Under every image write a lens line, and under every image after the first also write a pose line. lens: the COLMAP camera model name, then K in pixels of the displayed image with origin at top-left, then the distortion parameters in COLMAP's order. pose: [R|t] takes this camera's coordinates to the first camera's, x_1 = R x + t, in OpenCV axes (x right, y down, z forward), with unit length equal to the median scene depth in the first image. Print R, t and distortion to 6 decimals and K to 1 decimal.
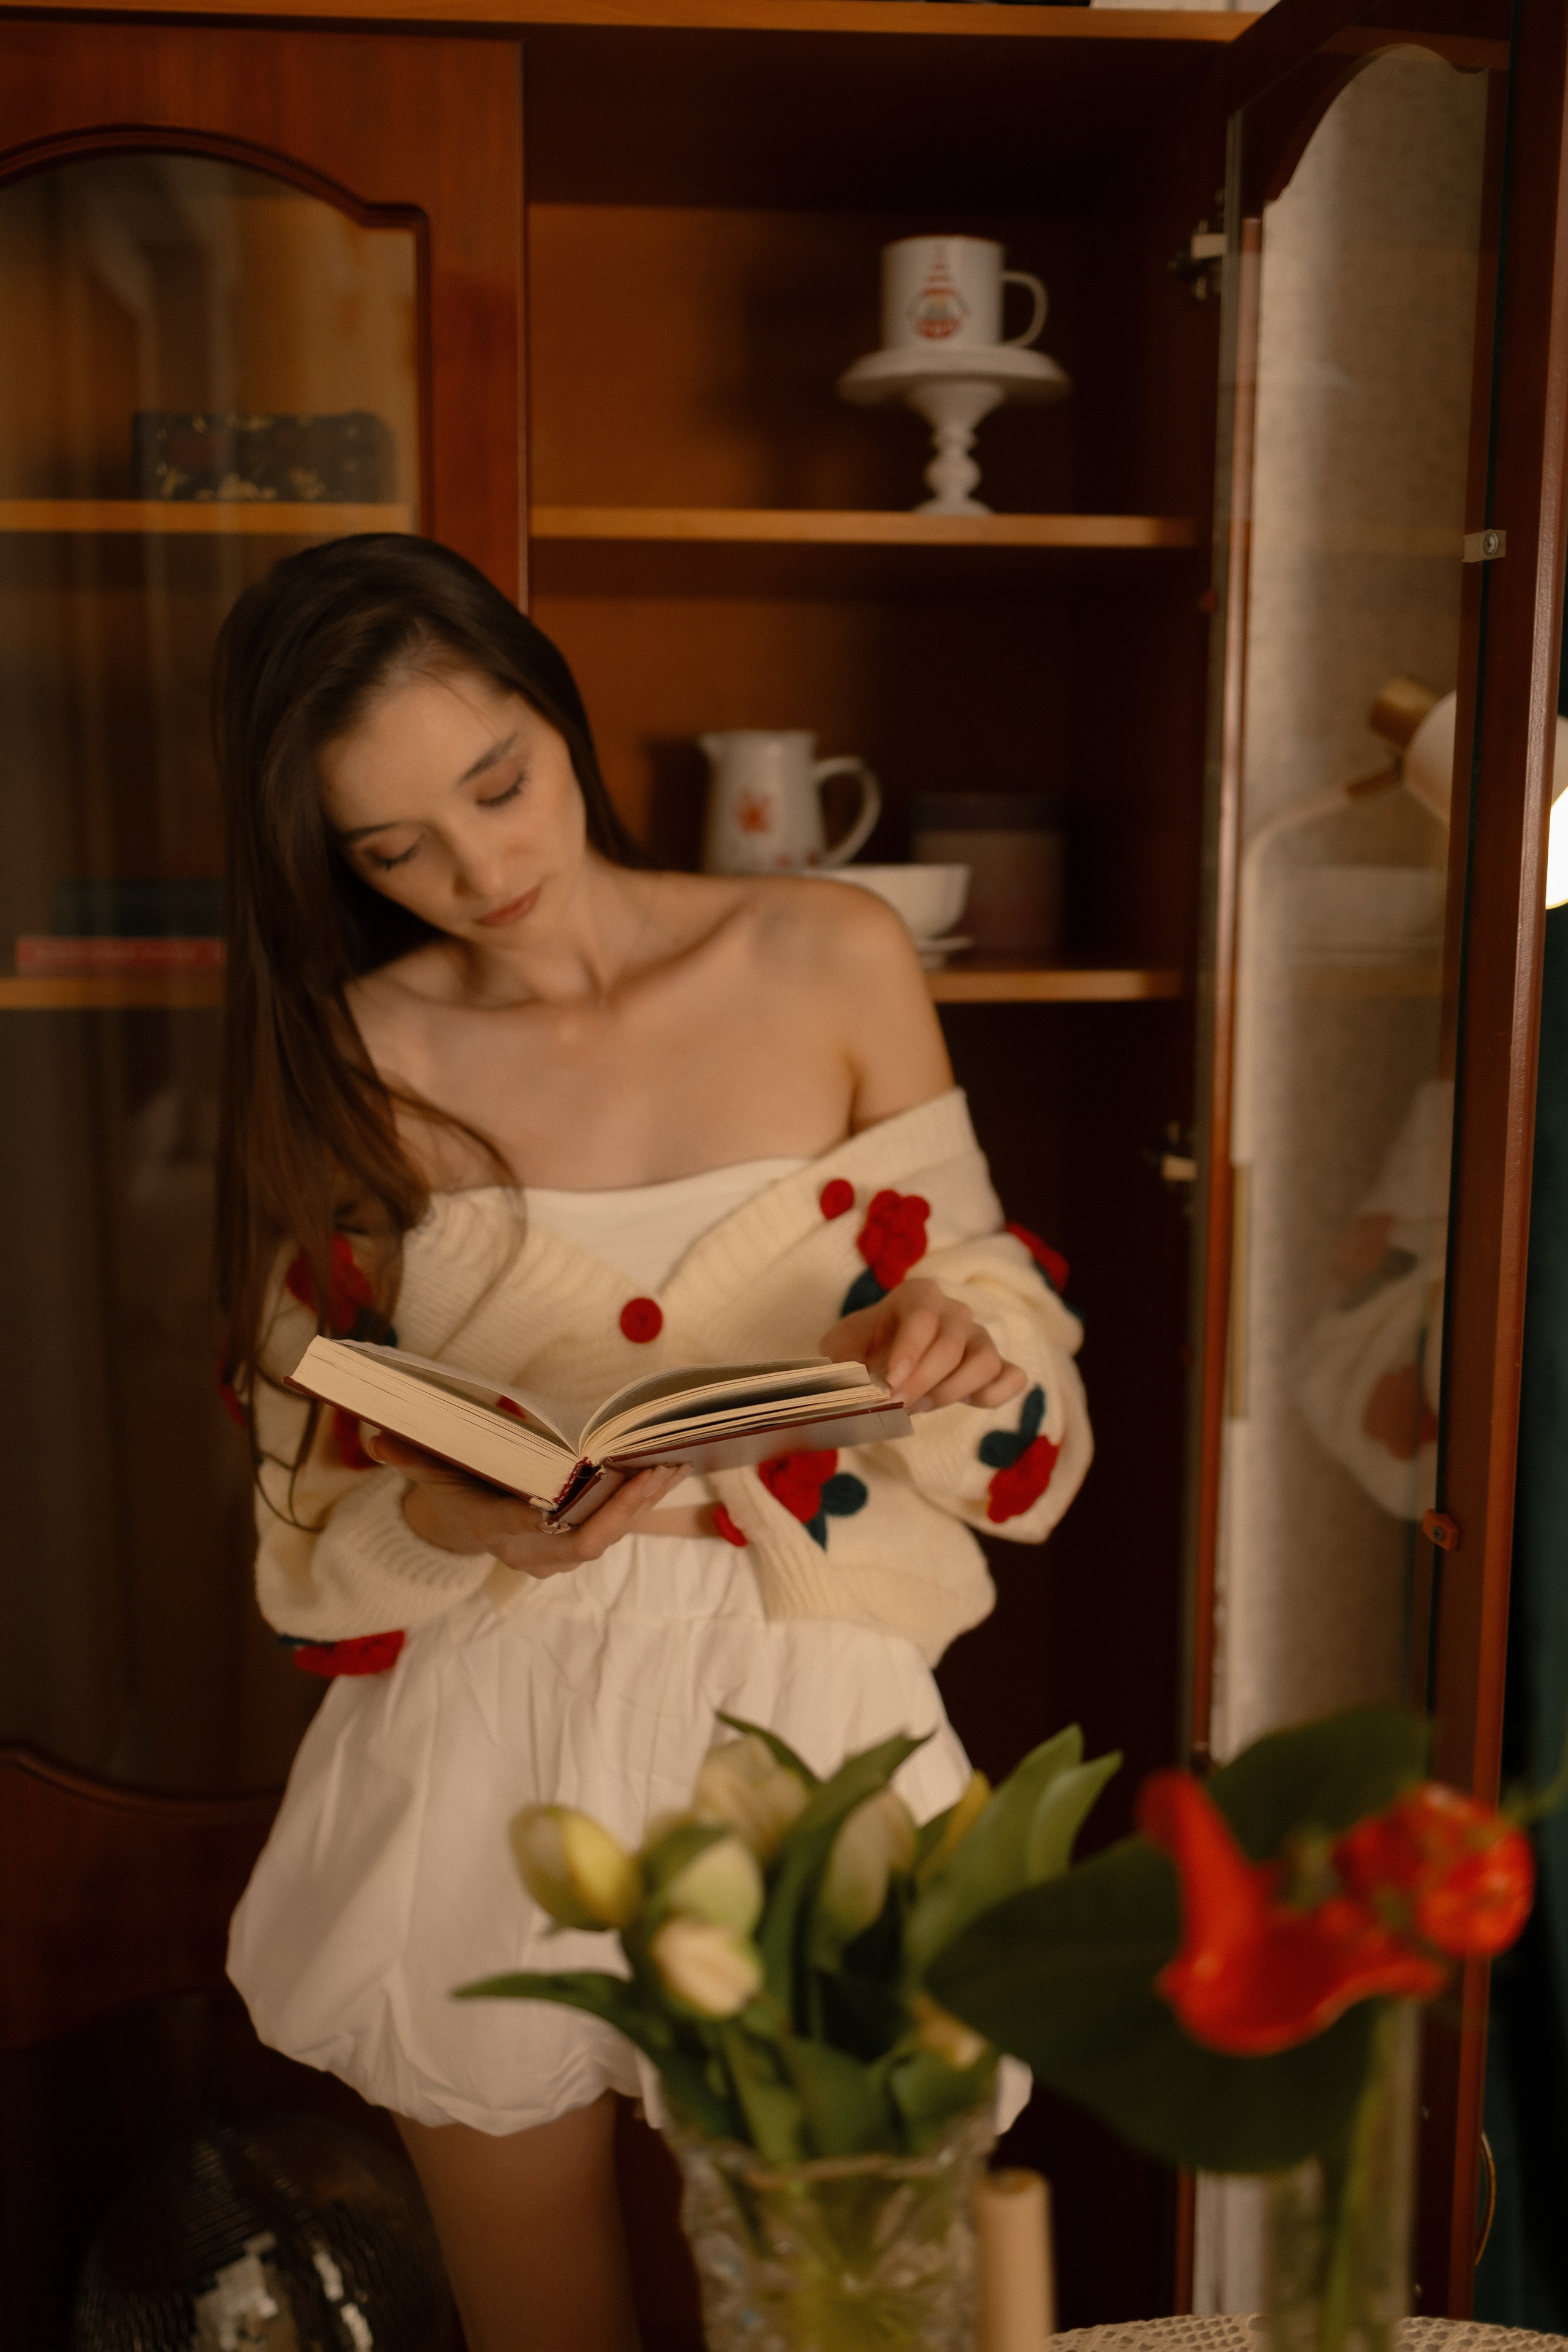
lens RADIAL K [[2419.1, 0, 780.5], [0, 2419.1, 1177.4], [0, 0, 1]] dist [0.002803, 0.013907]
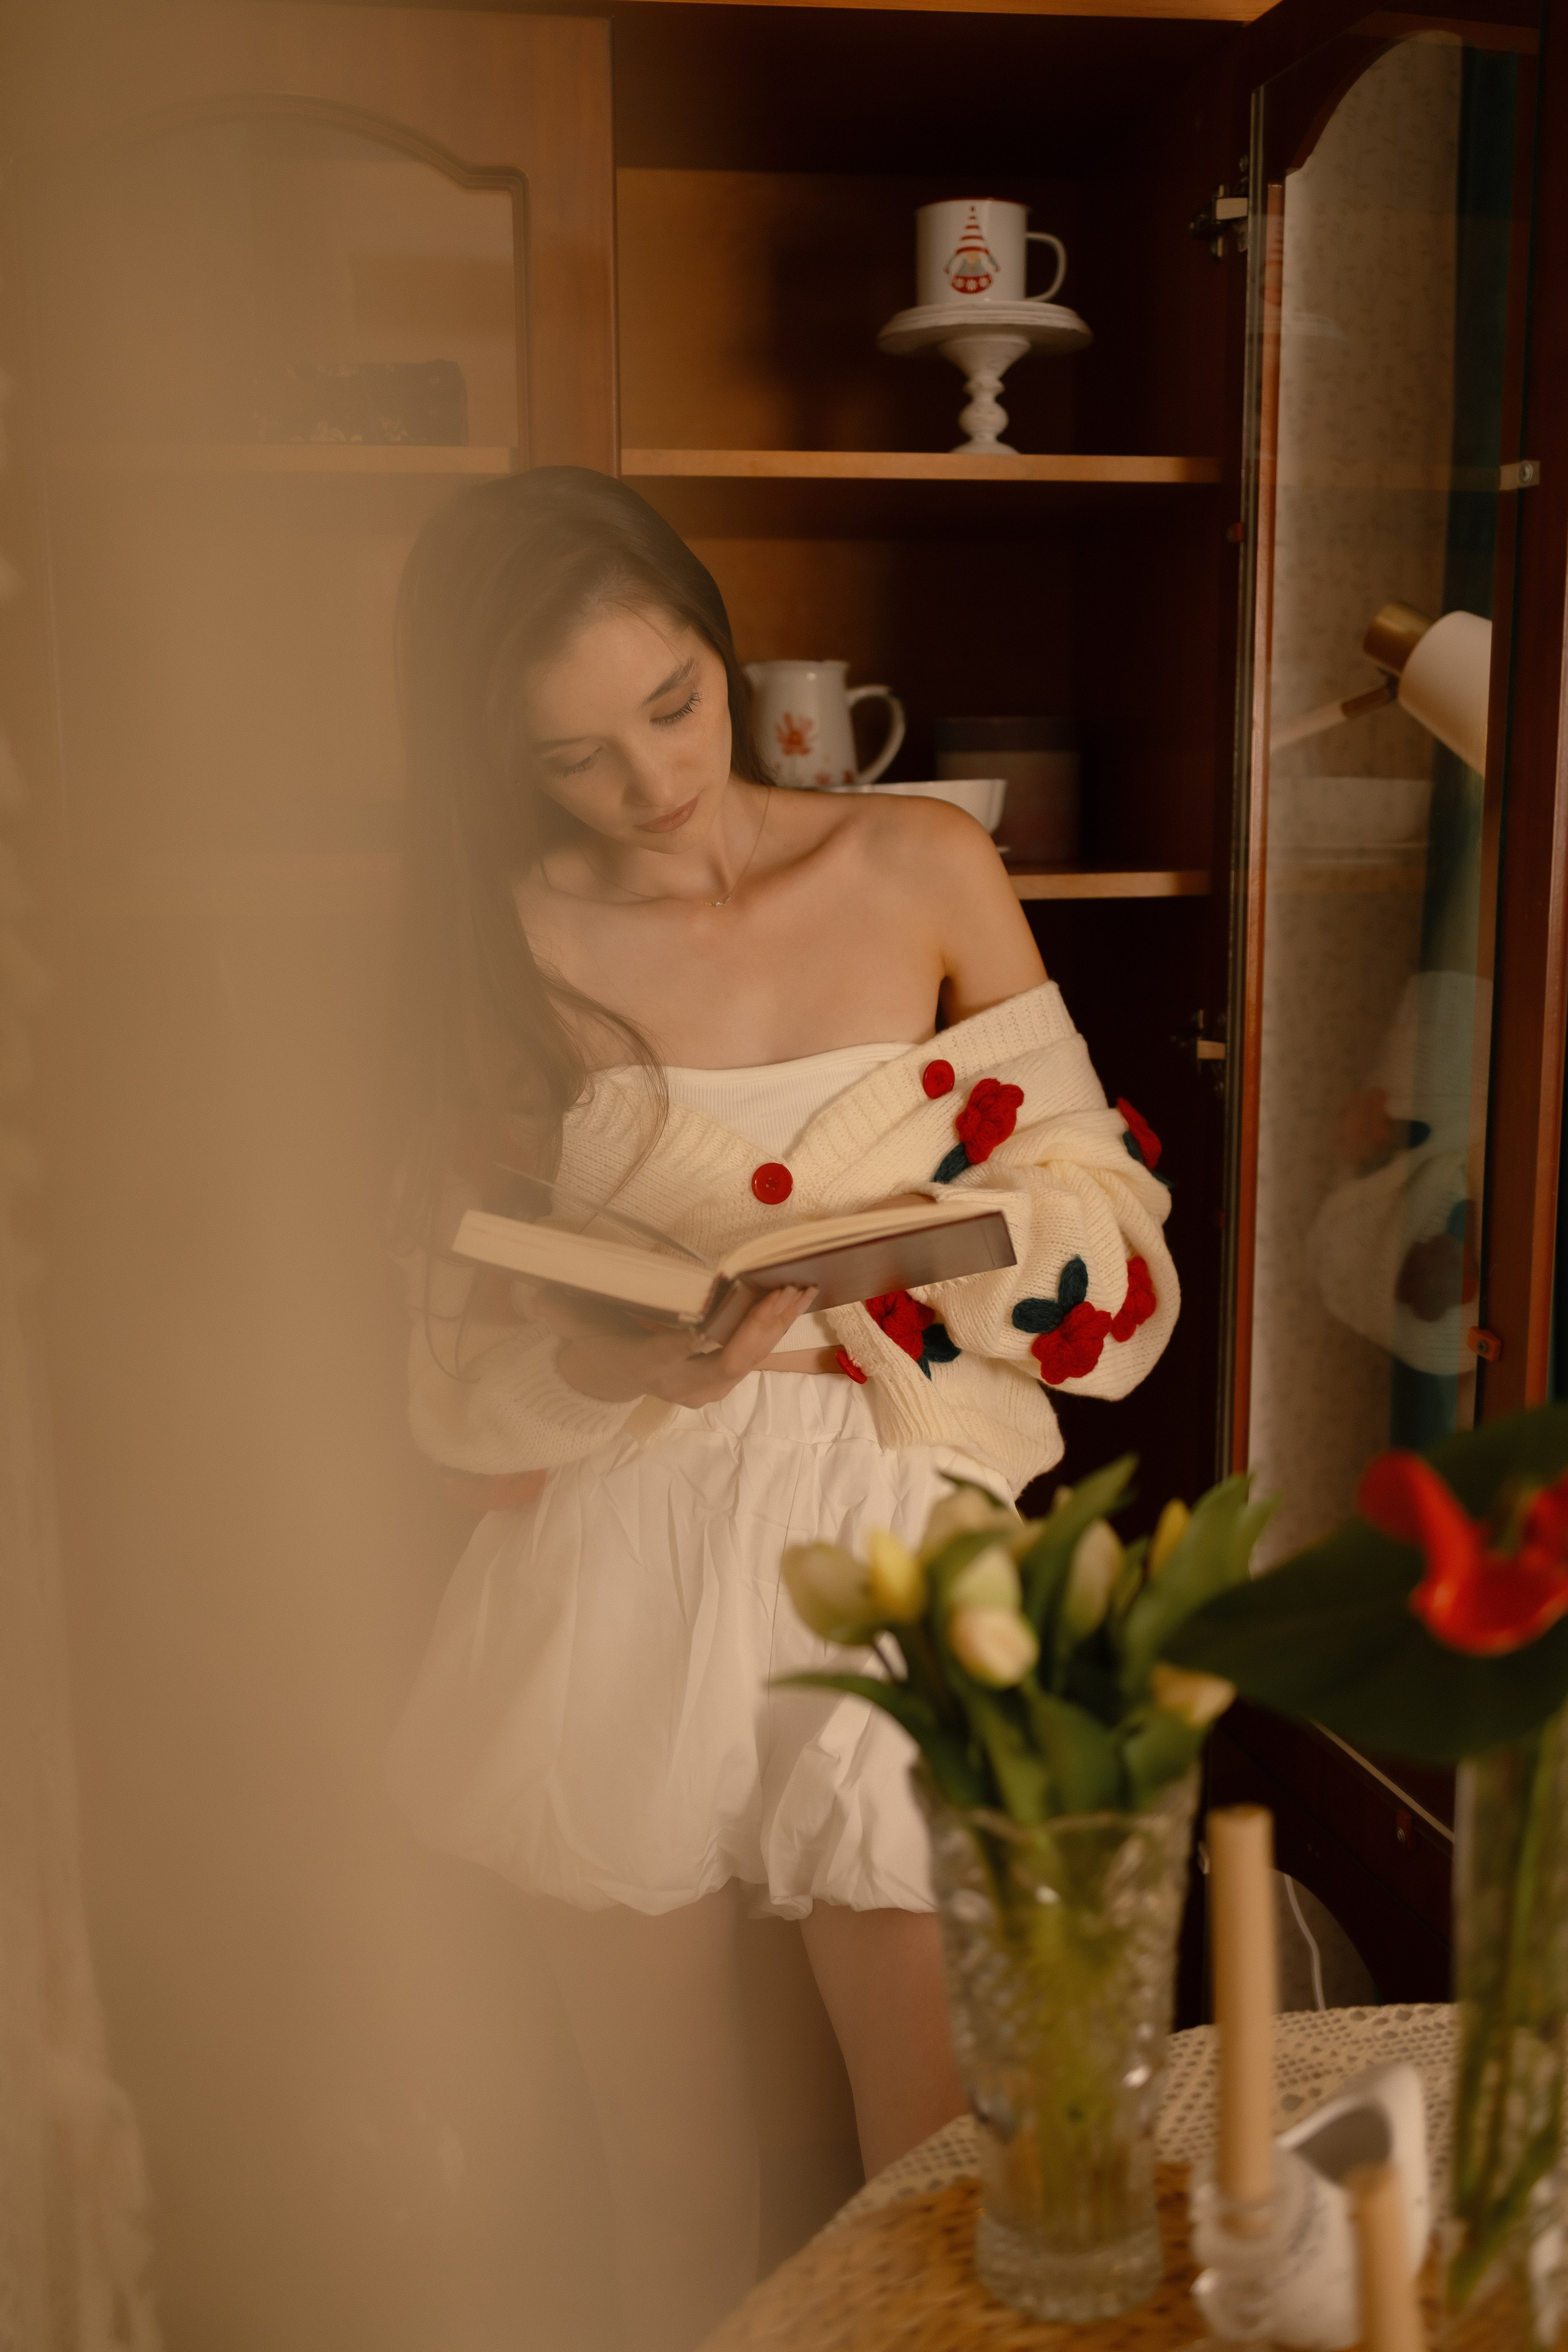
lens RADIAL K [[2389.5, 0, 783.4], [0, 2389.5, 1150.4], [0, 0, 1]] dist [0.112076, -0.193761]
pose [[0.998878, -0.017283, 0.044083, -0.085949], [0.016546, 0.999718, 0.017019, 0.022316], [-0.044365, -0.016270, 0.998883, -0.102724]]
